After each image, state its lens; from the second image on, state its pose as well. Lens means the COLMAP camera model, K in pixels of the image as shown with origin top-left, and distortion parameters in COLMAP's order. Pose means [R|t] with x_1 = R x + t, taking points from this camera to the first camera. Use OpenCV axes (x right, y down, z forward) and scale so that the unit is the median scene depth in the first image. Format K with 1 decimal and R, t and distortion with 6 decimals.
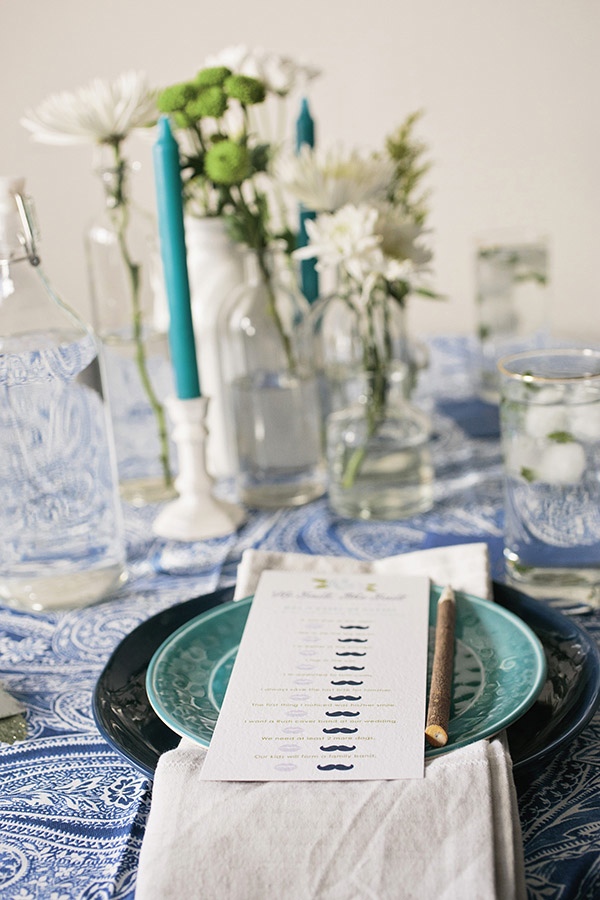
lens RADIAL K [[1342.1, 0, 298.9], [0, 1342.1, 448.4], [0, 0, 1]] dist [-0.019818, 0.113402]
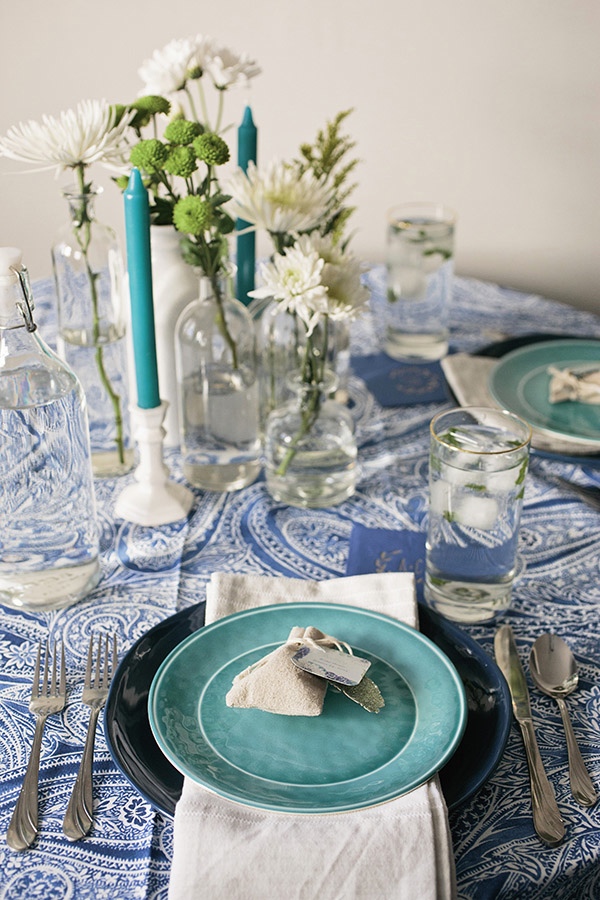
lens RADIAL K [[1324.5, 0, 298.8], [0, 1324.5, 451.6], [0, 0, 1]] dist [-0.034386, 0.202933]
pose [[0.992753, 0.007740, 0.119926, -0.135717], [-0.031692, 0.979460, 0.199133, -0.341418], [-0.115922, -0.201490, 0.972607, -0.166992]]
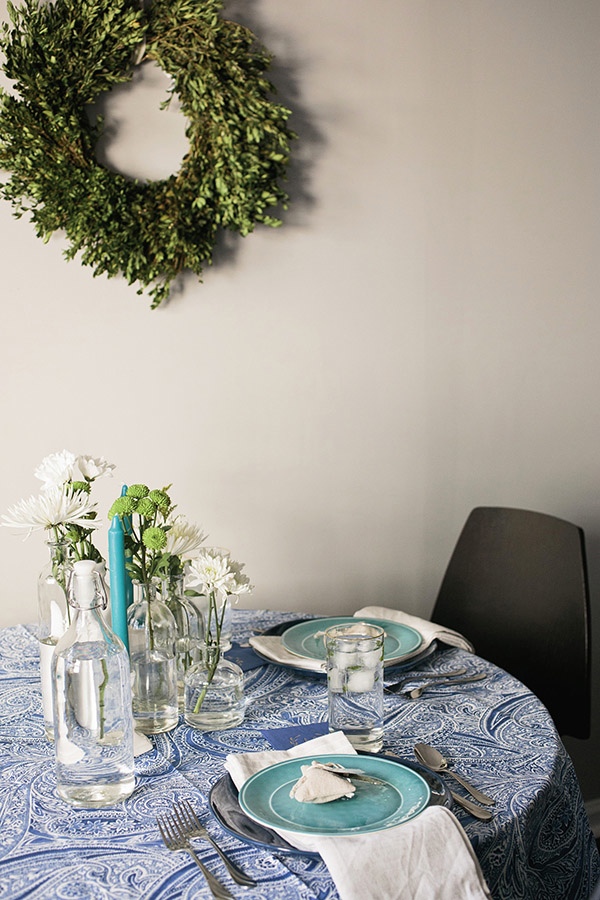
lens RADIAL K [[1407.3, 0, 281.8], [0, 1407.3, 448.7], [0, 0, 1]] dist [-0.044949, 0.167687]
pose [[0.845719, -0.043292, 0.531870, -1.280258], [0.129070, 0.983705, -0.125163, -0.103829], [-0.517784, 0.174501, 0.837525, -0.976121]]
